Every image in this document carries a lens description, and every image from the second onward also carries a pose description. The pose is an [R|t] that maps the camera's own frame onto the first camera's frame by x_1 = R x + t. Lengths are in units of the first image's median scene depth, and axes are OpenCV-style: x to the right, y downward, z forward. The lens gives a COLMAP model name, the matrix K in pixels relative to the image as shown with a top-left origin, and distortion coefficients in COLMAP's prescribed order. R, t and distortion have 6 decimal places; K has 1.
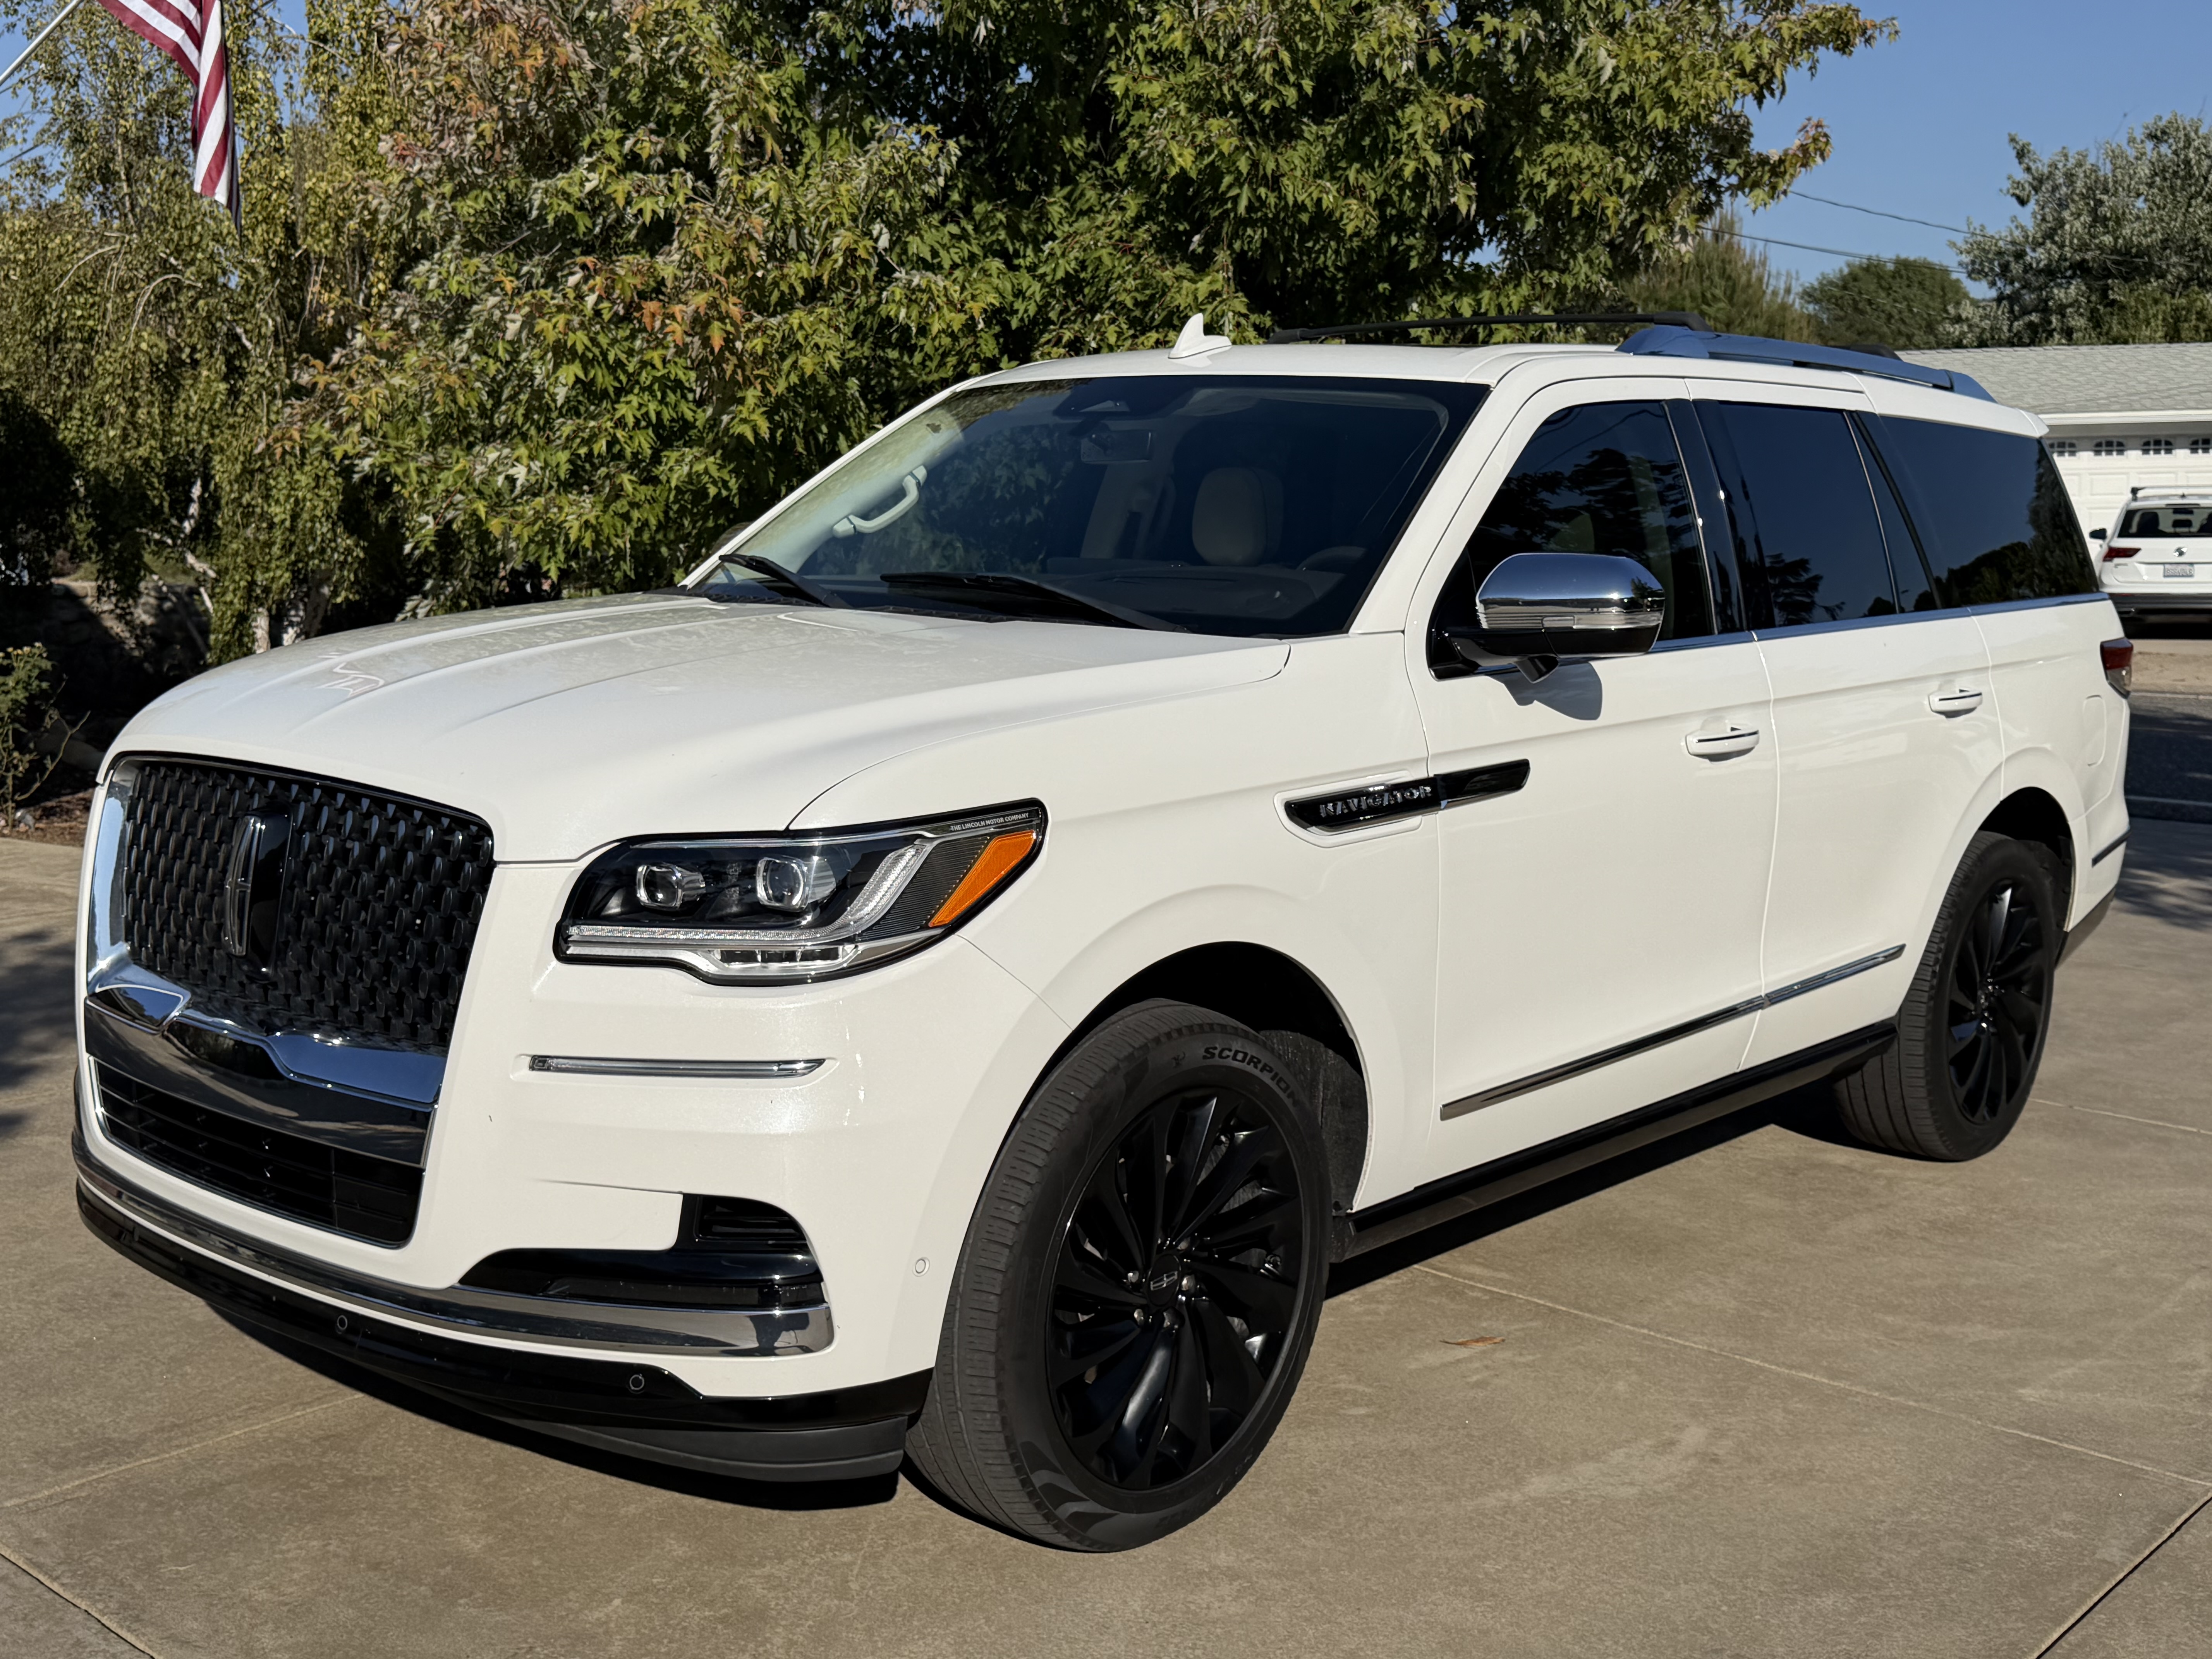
lens RADIAL K [[2437.8, 0, 1105.8], [0, 2437.8, 830.9], [0, 0, 1]] dist [-0.015374, 0.000000]
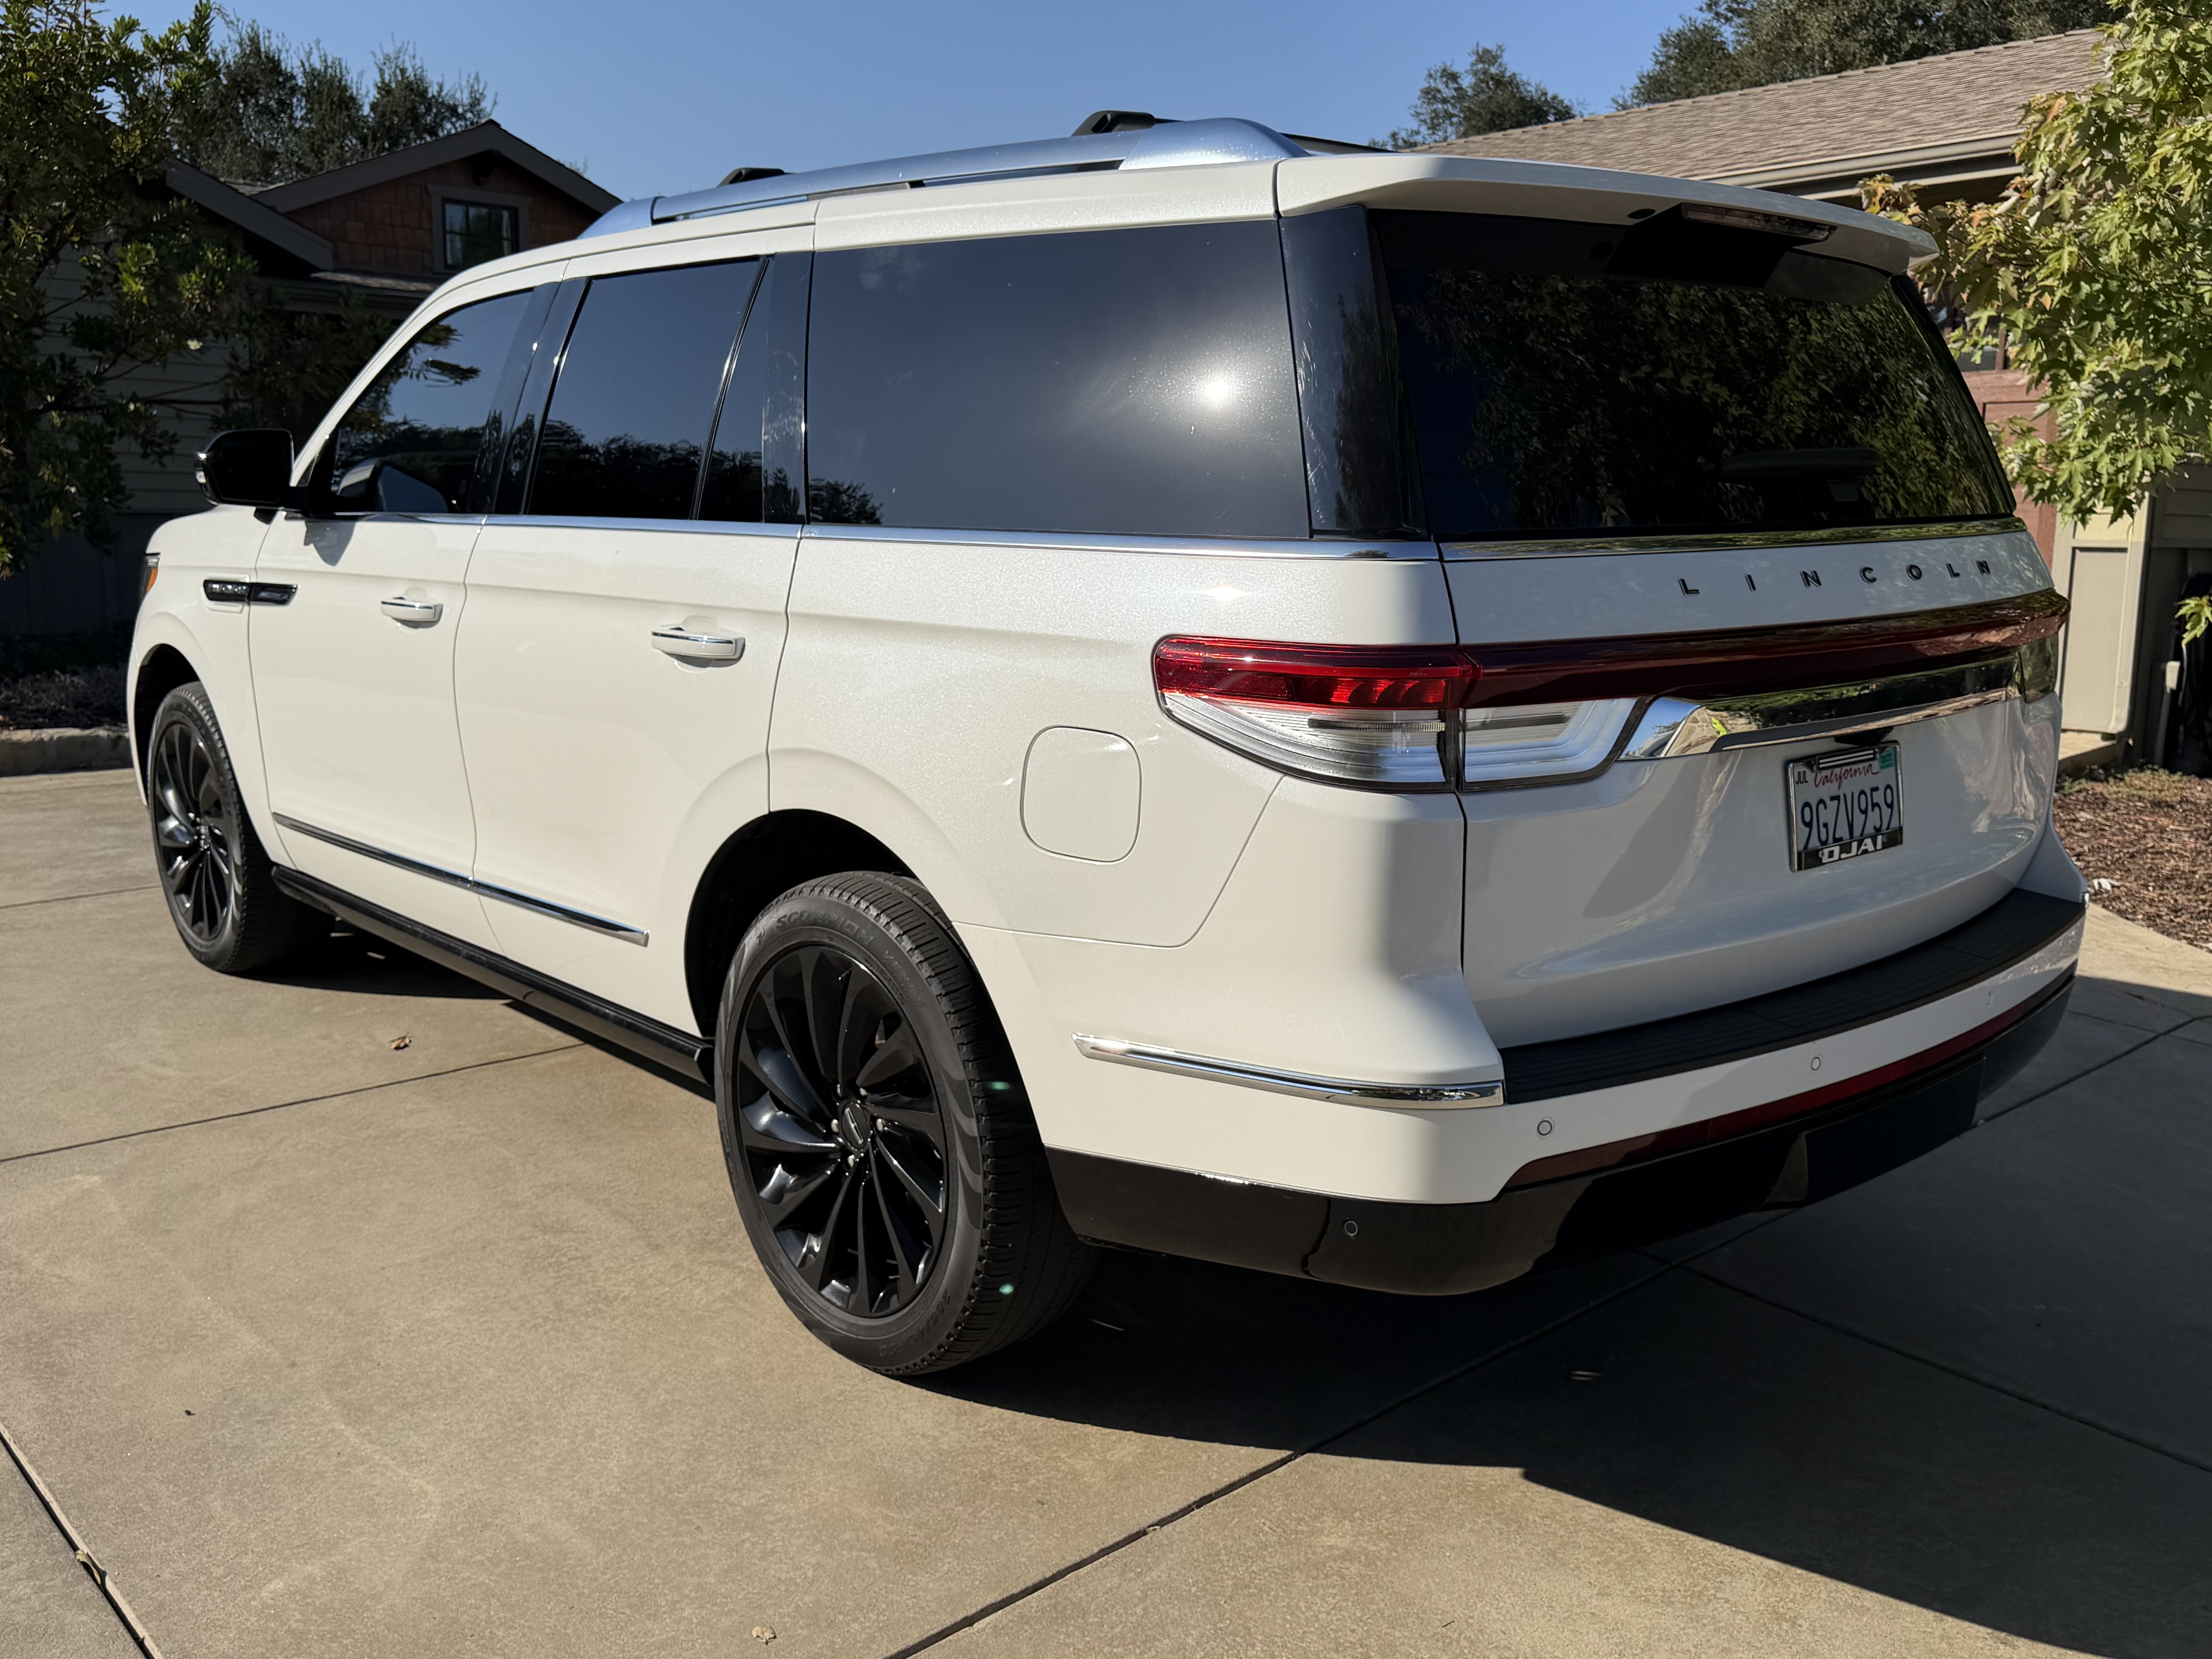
lens RADIAL K [[1954.5, 0, 1105.6], [0, 1954.5, 827.4], [0, 0, 1]] dist [-0.015956, -0.011930]
pose [[-0.111958, 0.155467, -0.981476, 1.112208], [-0.155368, 0.972800, 0.171816, -0.142289], [0.981492, 0.171727, -0.084758, 1.423916]]
